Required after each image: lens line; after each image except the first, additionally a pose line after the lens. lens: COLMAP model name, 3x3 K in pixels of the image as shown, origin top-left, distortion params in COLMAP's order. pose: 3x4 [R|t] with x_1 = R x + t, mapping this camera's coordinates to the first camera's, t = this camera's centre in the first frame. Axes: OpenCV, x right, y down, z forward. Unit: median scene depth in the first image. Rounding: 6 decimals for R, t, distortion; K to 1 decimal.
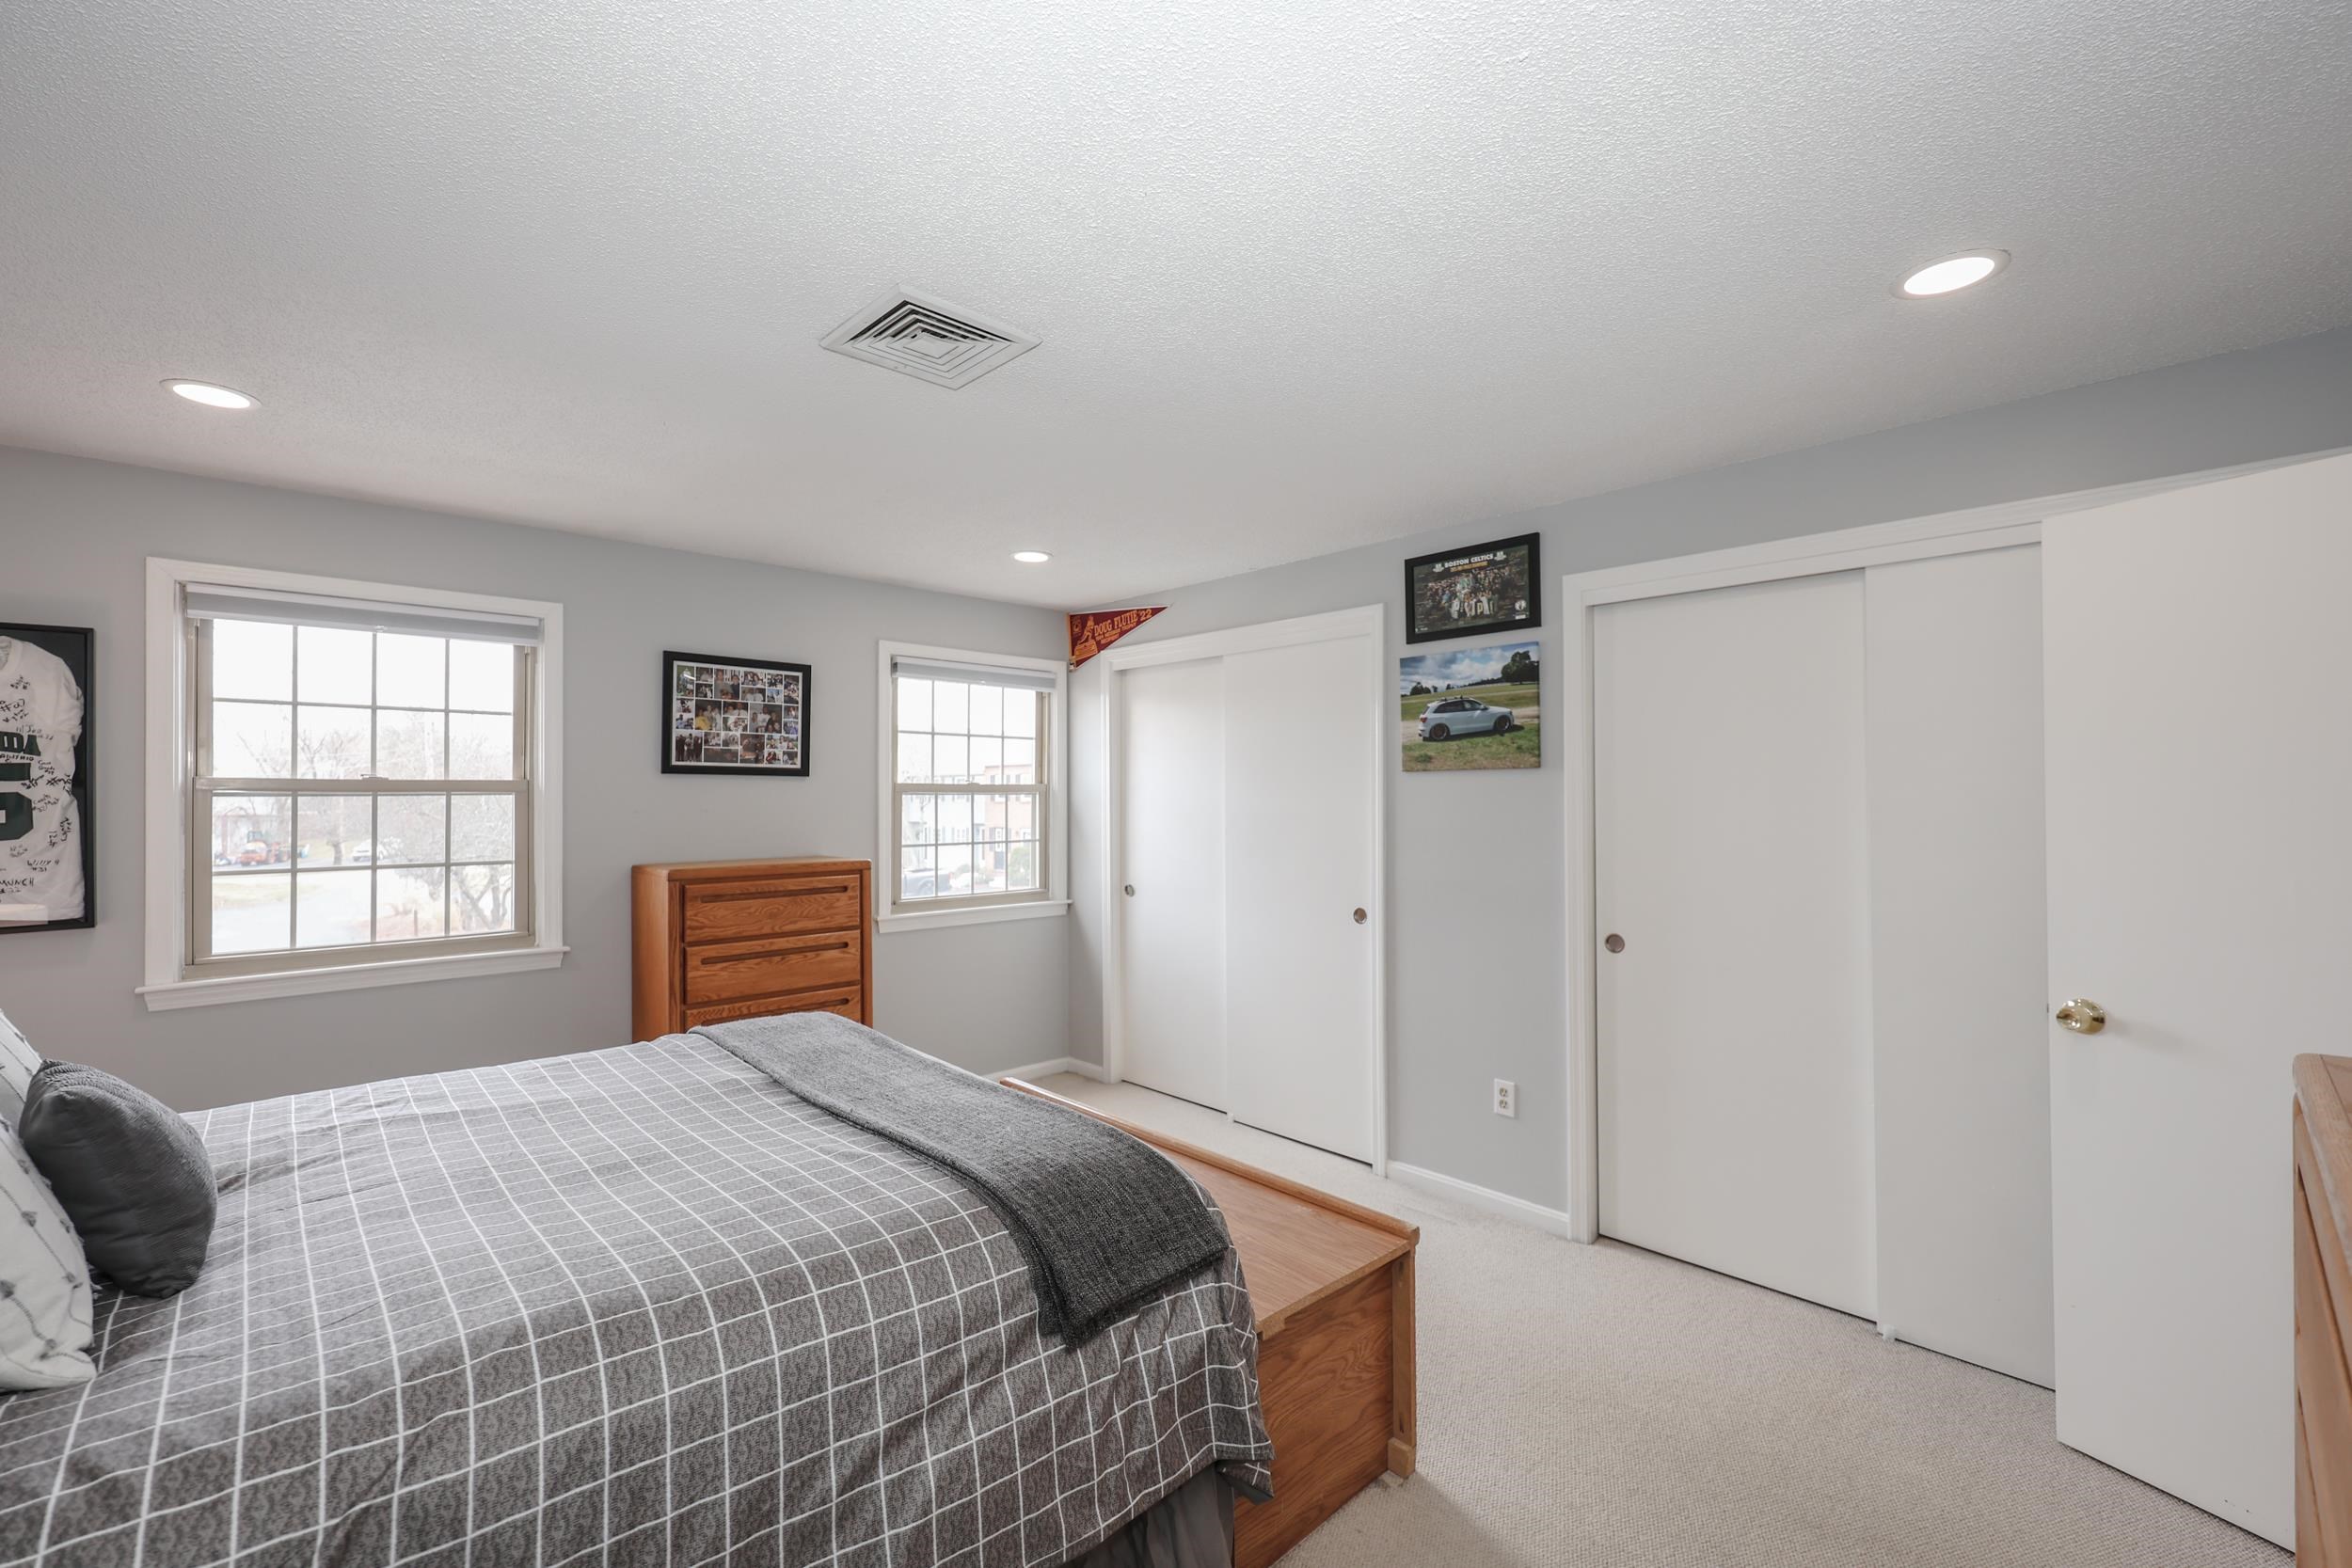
lens RADIAL K [[997.9, 0, 1179.9], [0, 997.9, 774.7], [0, 0, 1]] dist [0.003088, -0.000418]
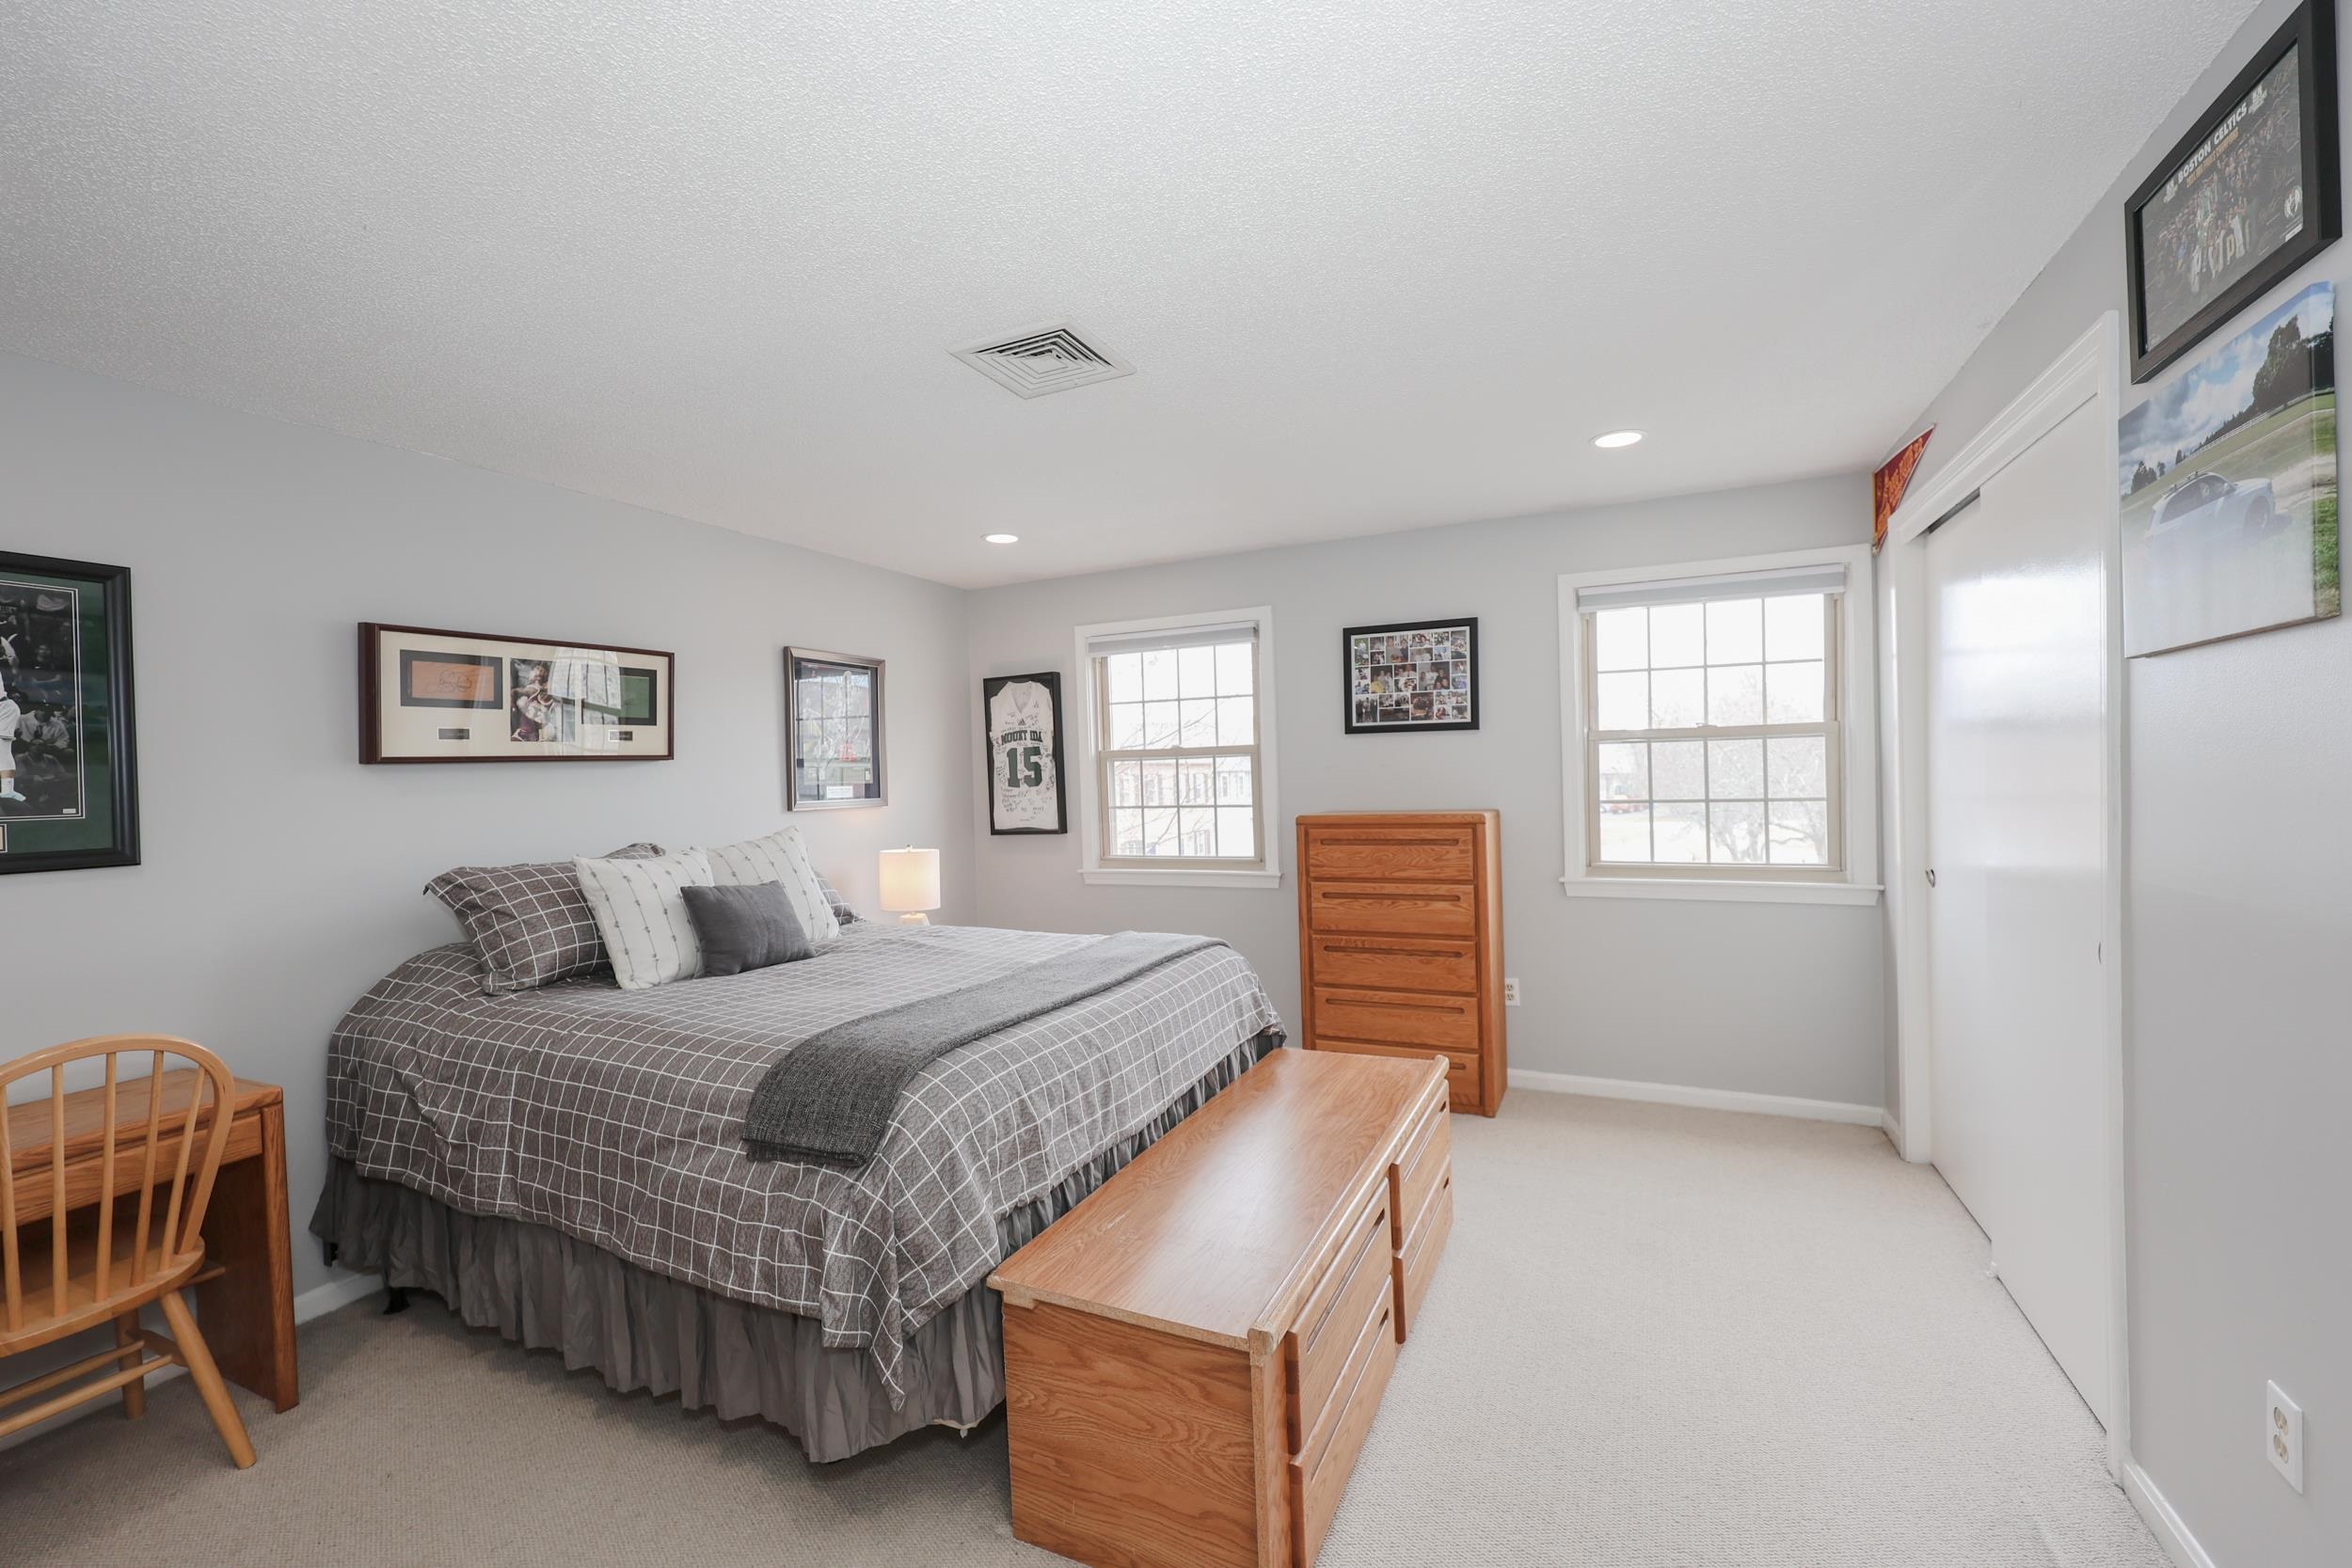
lens RADIAL K [[997.9, 0, 1179.4], [0, 997.9, 790.4], [0, 0, 1]] dist [0.003088, -0.000418]
pose [[0.350130, 0.008207, -0.936665, 0.490005], [0.046525, 0.998575, 0.026141, 0.024151], [0.935545, -0.052731, 0.349249, 0.394943]]
